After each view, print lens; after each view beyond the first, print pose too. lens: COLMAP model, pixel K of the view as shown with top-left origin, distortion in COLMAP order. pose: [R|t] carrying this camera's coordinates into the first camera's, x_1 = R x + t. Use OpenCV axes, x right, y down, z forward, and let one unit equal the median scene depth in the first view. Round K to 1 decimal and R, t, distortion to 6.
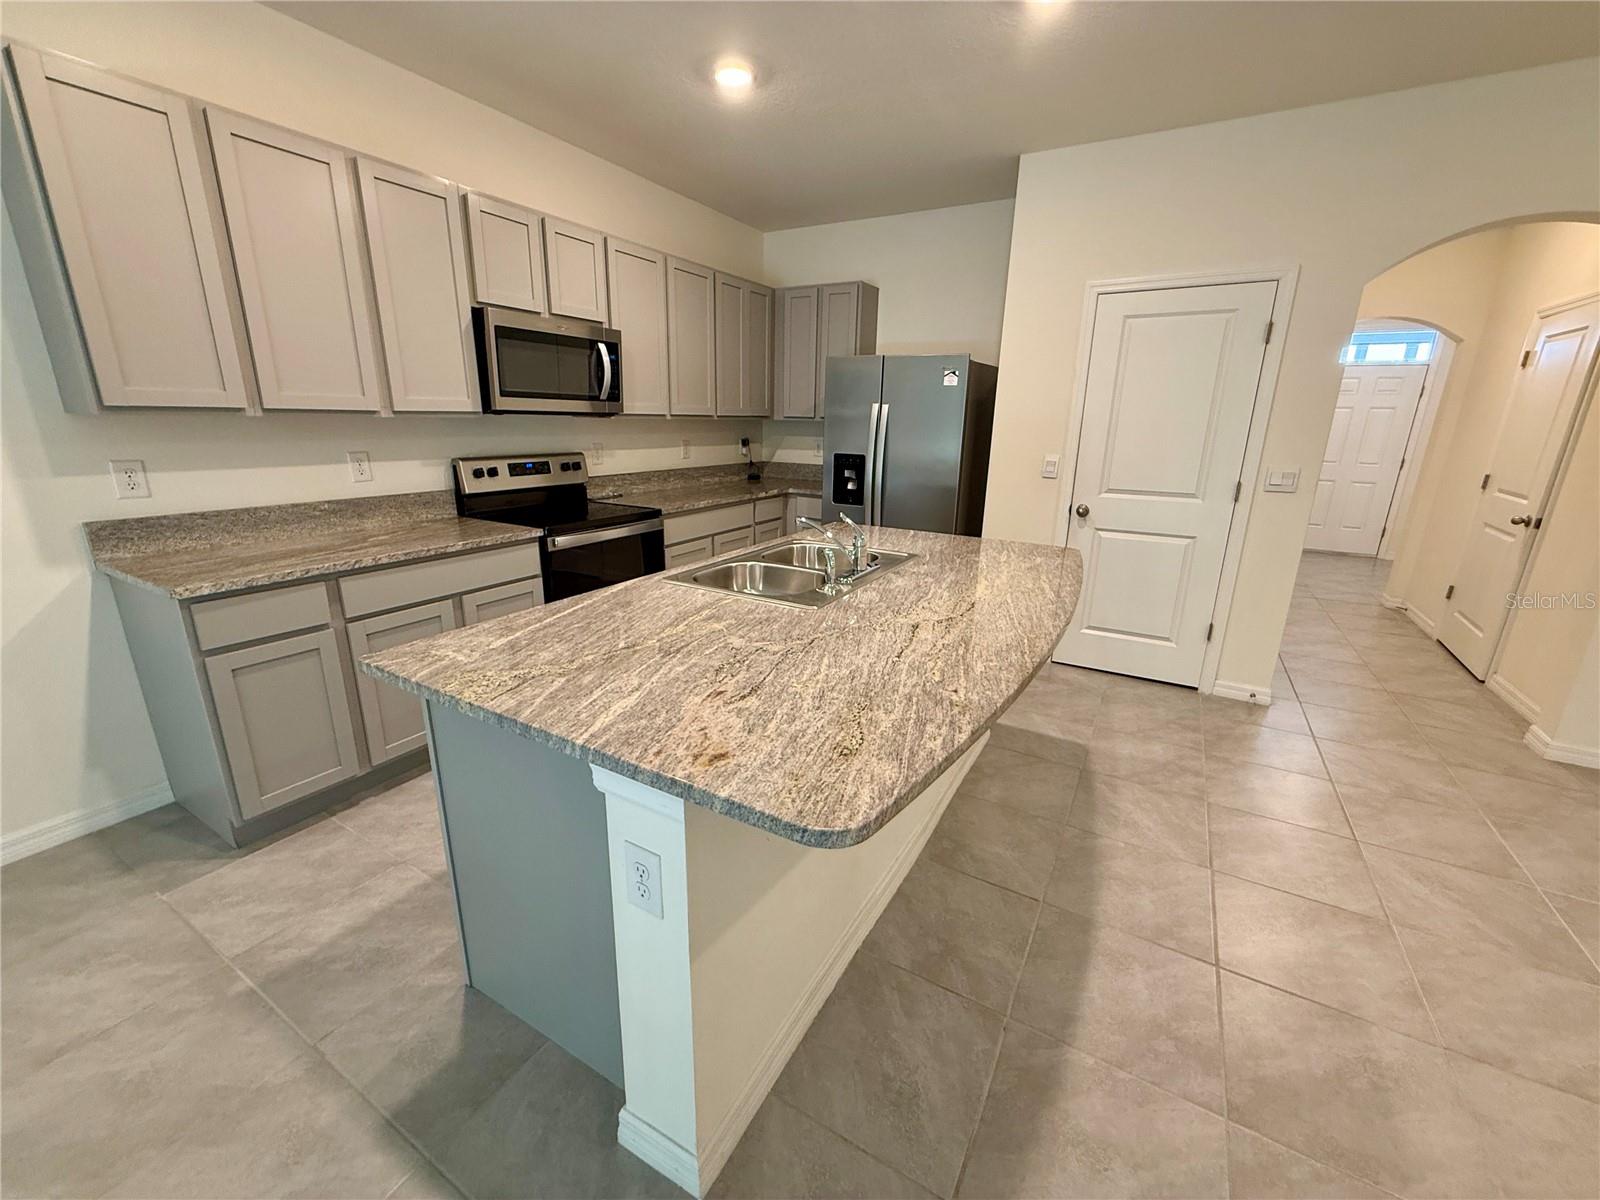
lens RADIAL K [[636.8, 0, 801.0], [0, 636.8, 599.1], [0, 0, 1]] dist [-0.001218, 0.000464]
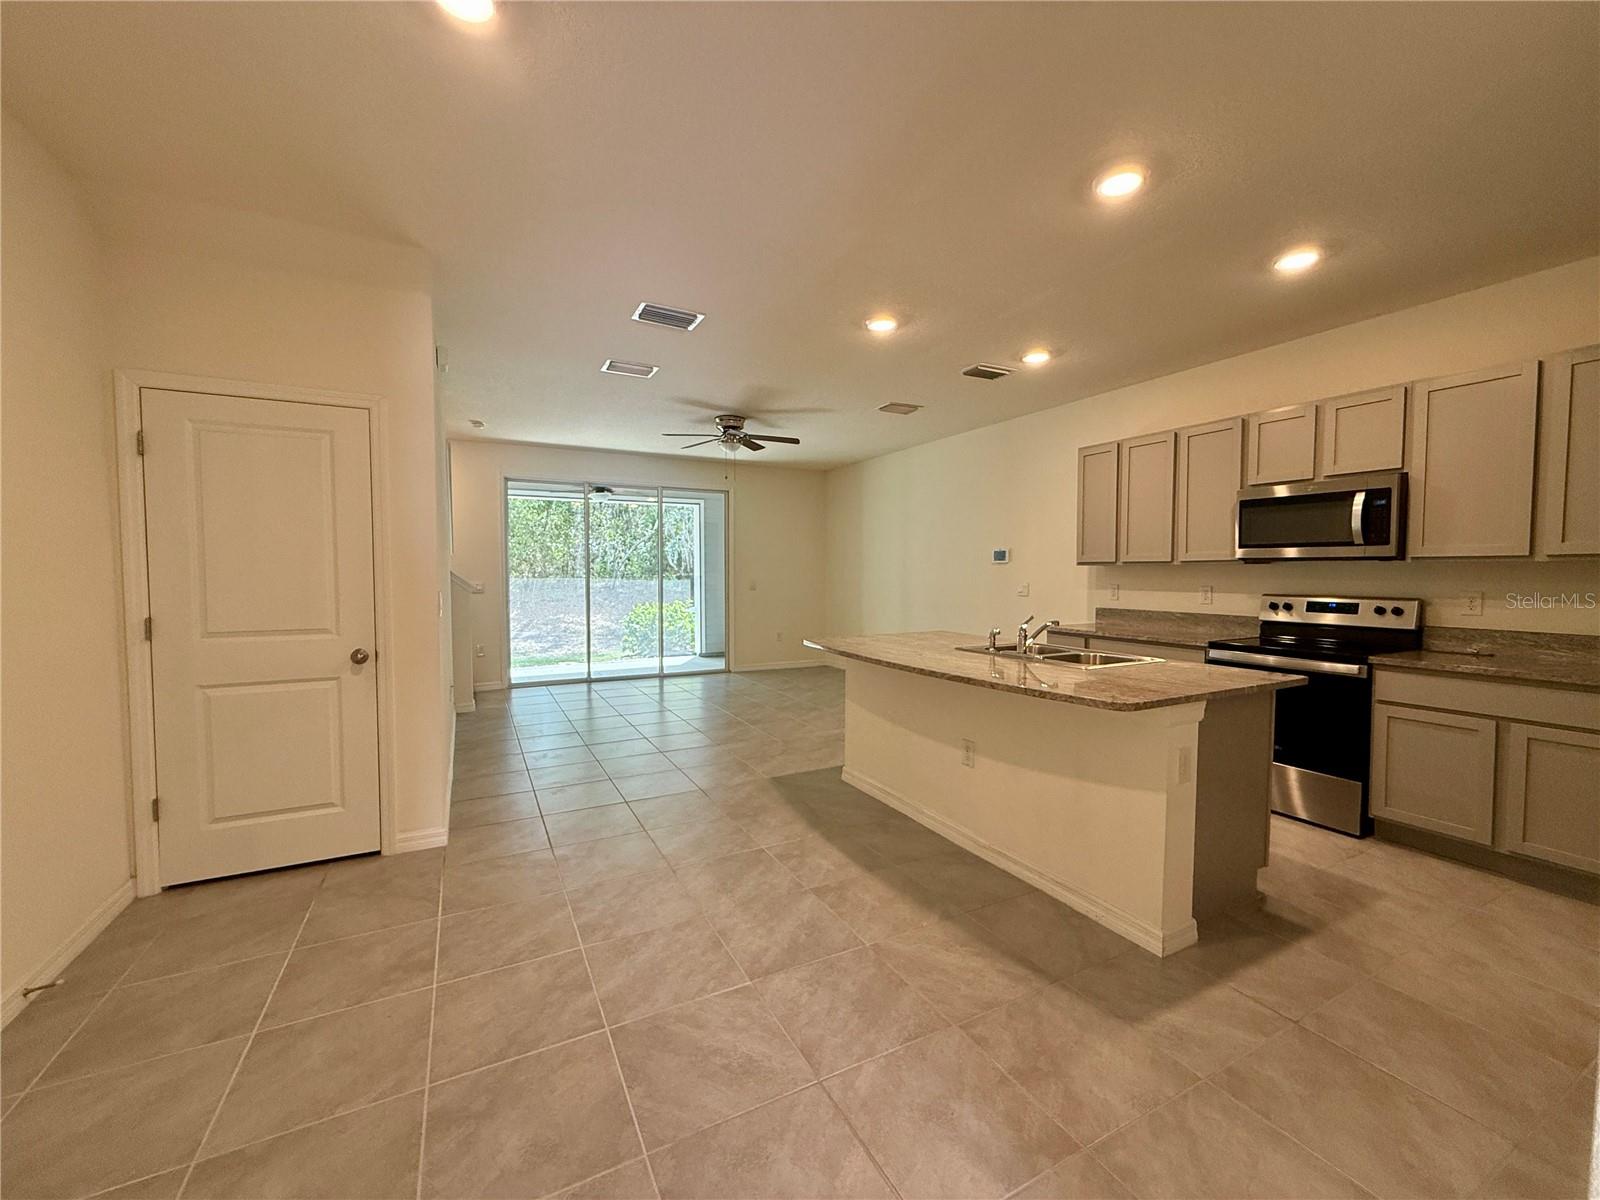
lens RADIAL K [[636.8, 0, 798.0], [0, 636.8, 597.4], [0, 0, 1]] dist [-0.001218, 0.000464]
pose [[-0.535346, 0.014976, -0.844500, 1.098285], [-0.244087, 0.954440, 0.171658, -0.200919], [0.808595, 0.298028, -0.507300, 0.869903]]
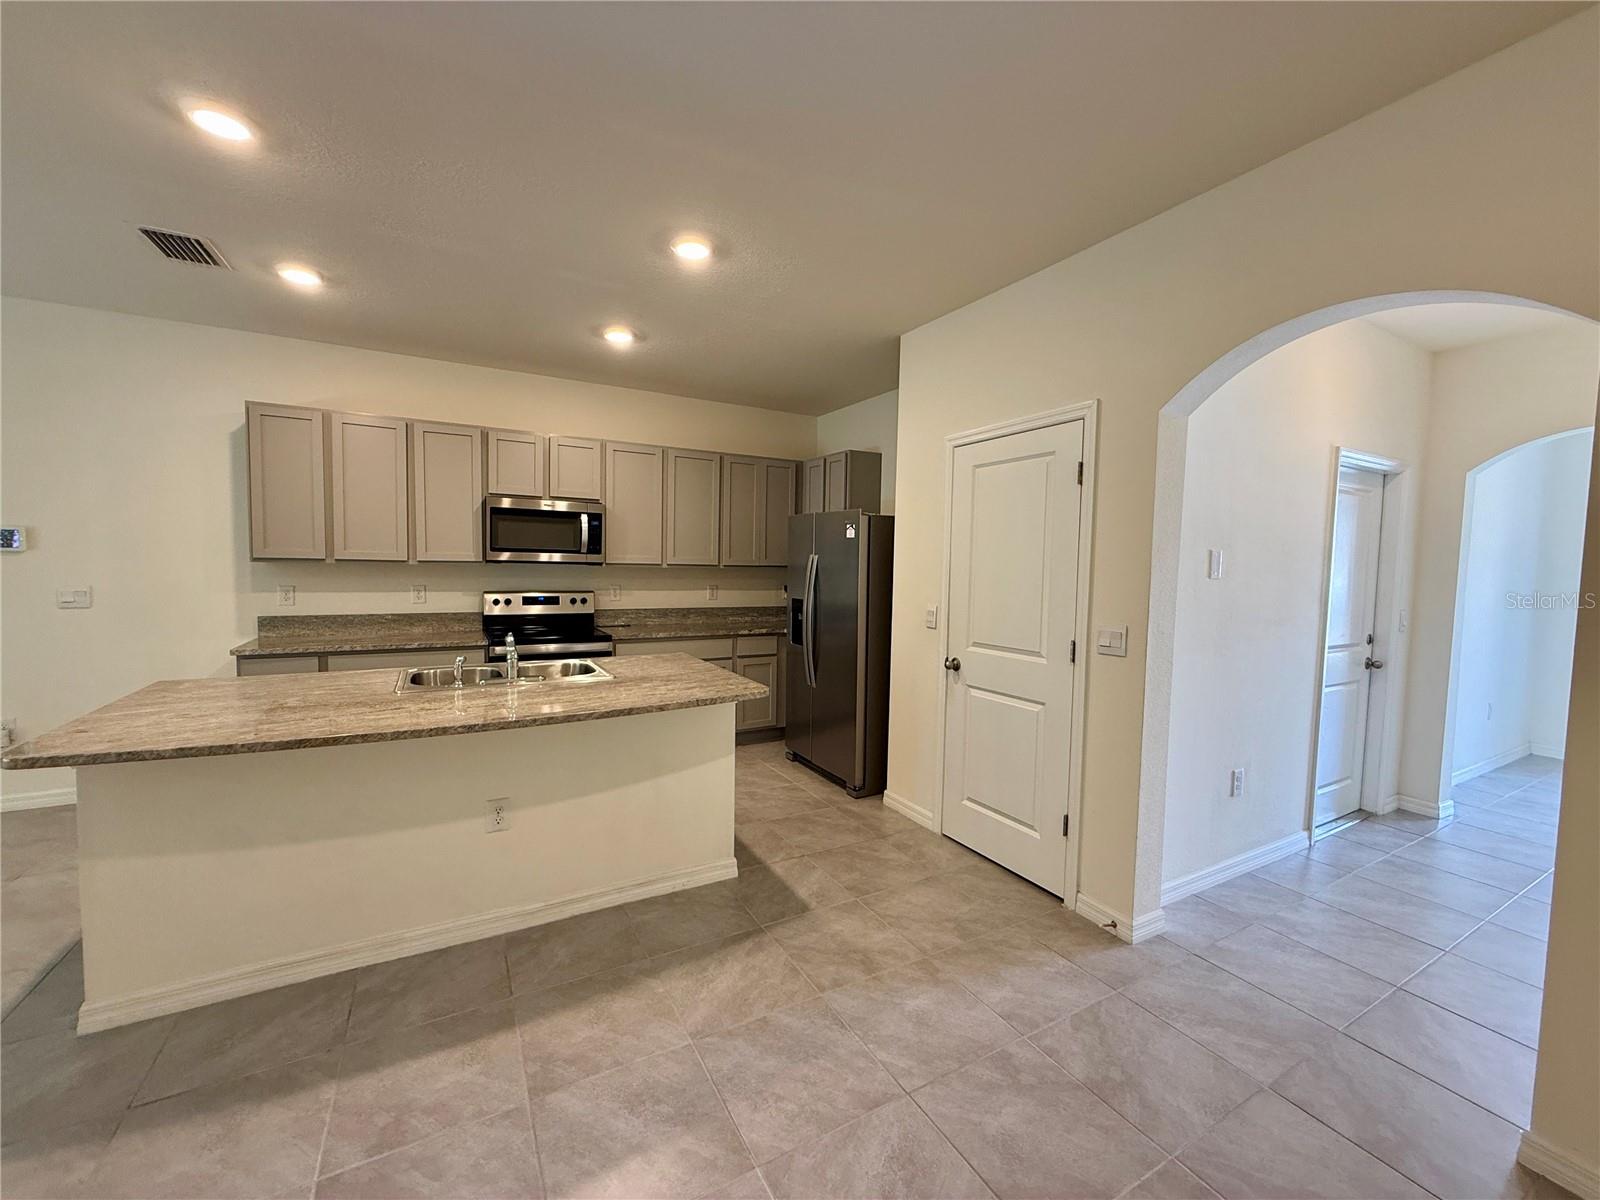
lens RADIAL K [[636.8, 0, 798.7], [0, 636.8, 603.2], [0, 0, 1]] dist [-0.001218, 0.000464]
pose [[0.860985, 0.030923, -0.507690, 0.829020], [-0.144155, 0.972058, -0.185264, -0.025179], [0.487775, 0.232695, 0.841385, 0.112939]]
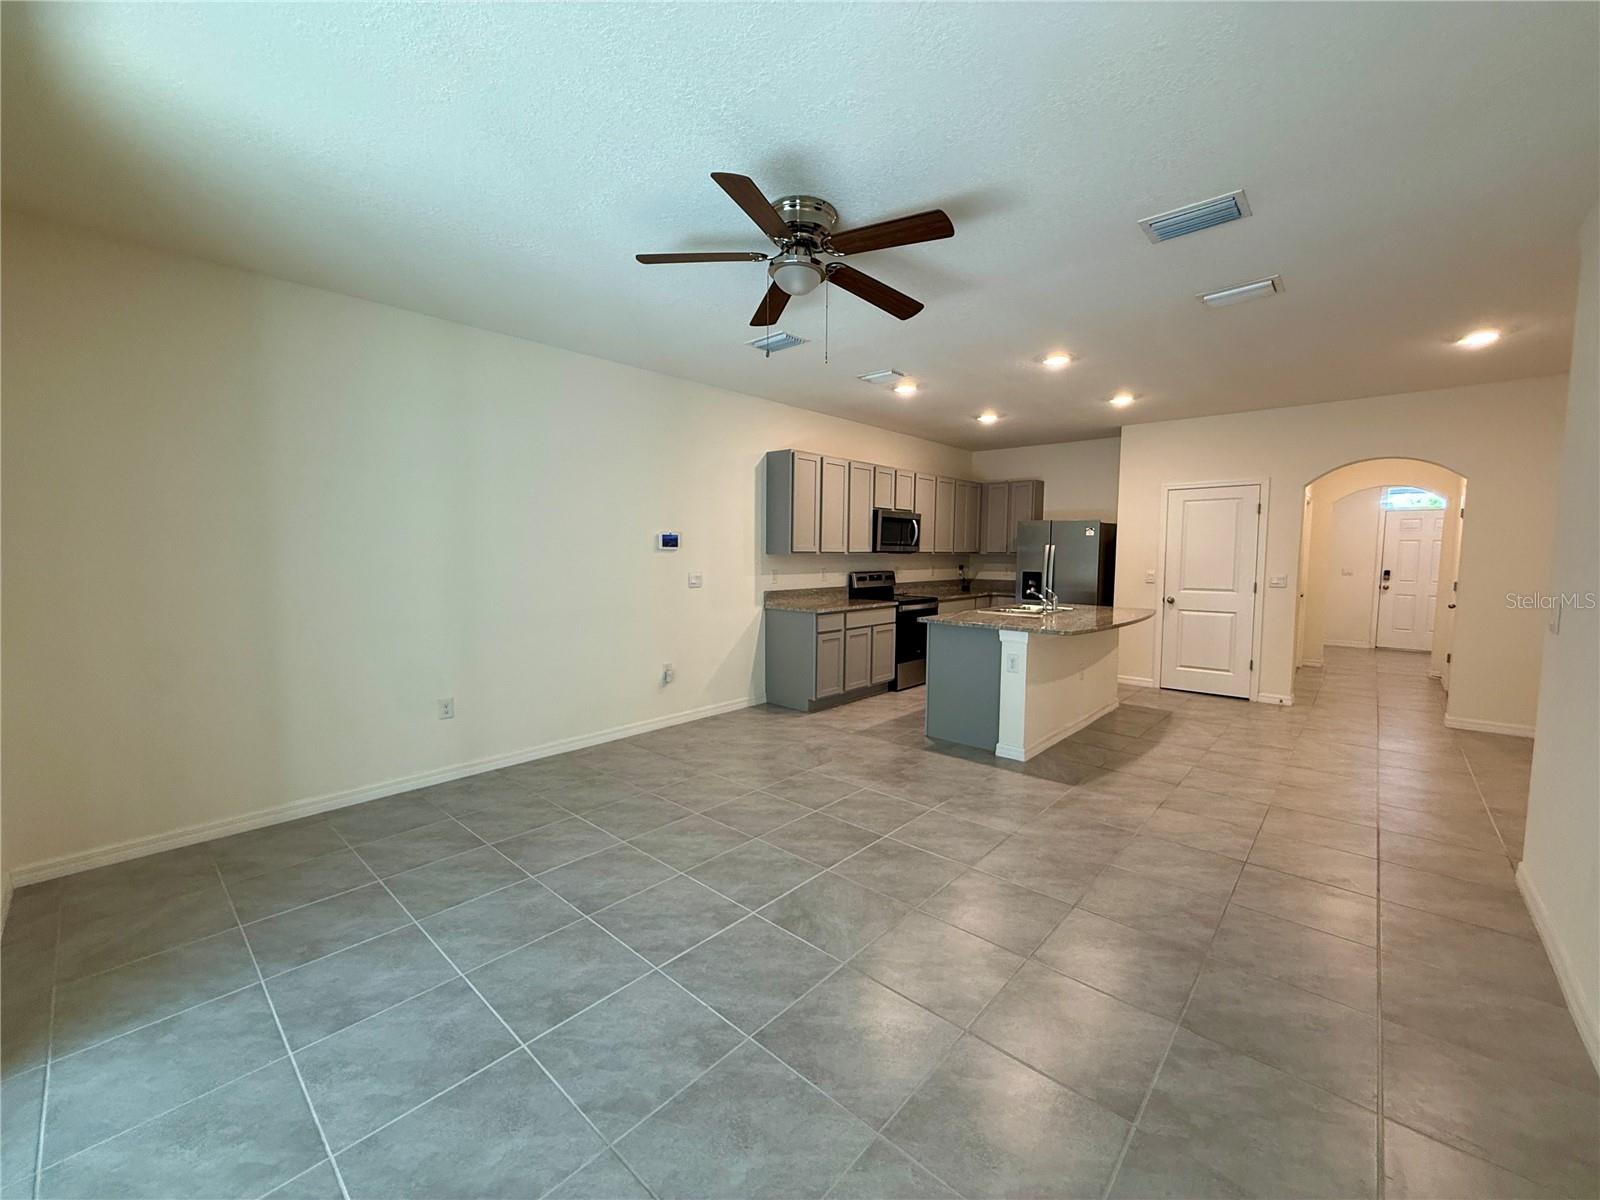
lens RADIAL K [[636.8, 0, 798.7], [0, 636.8, 601.7], [0, 0, 1]] dist [-0.001218, 0.000464]
pose [[0.977853, 0.003866, -0.209258, -0.253893], [-0.045899, 0.979451, -0.196389, 0.317011], [0.204198, 0.201644, 0.957937, -1.119806]]
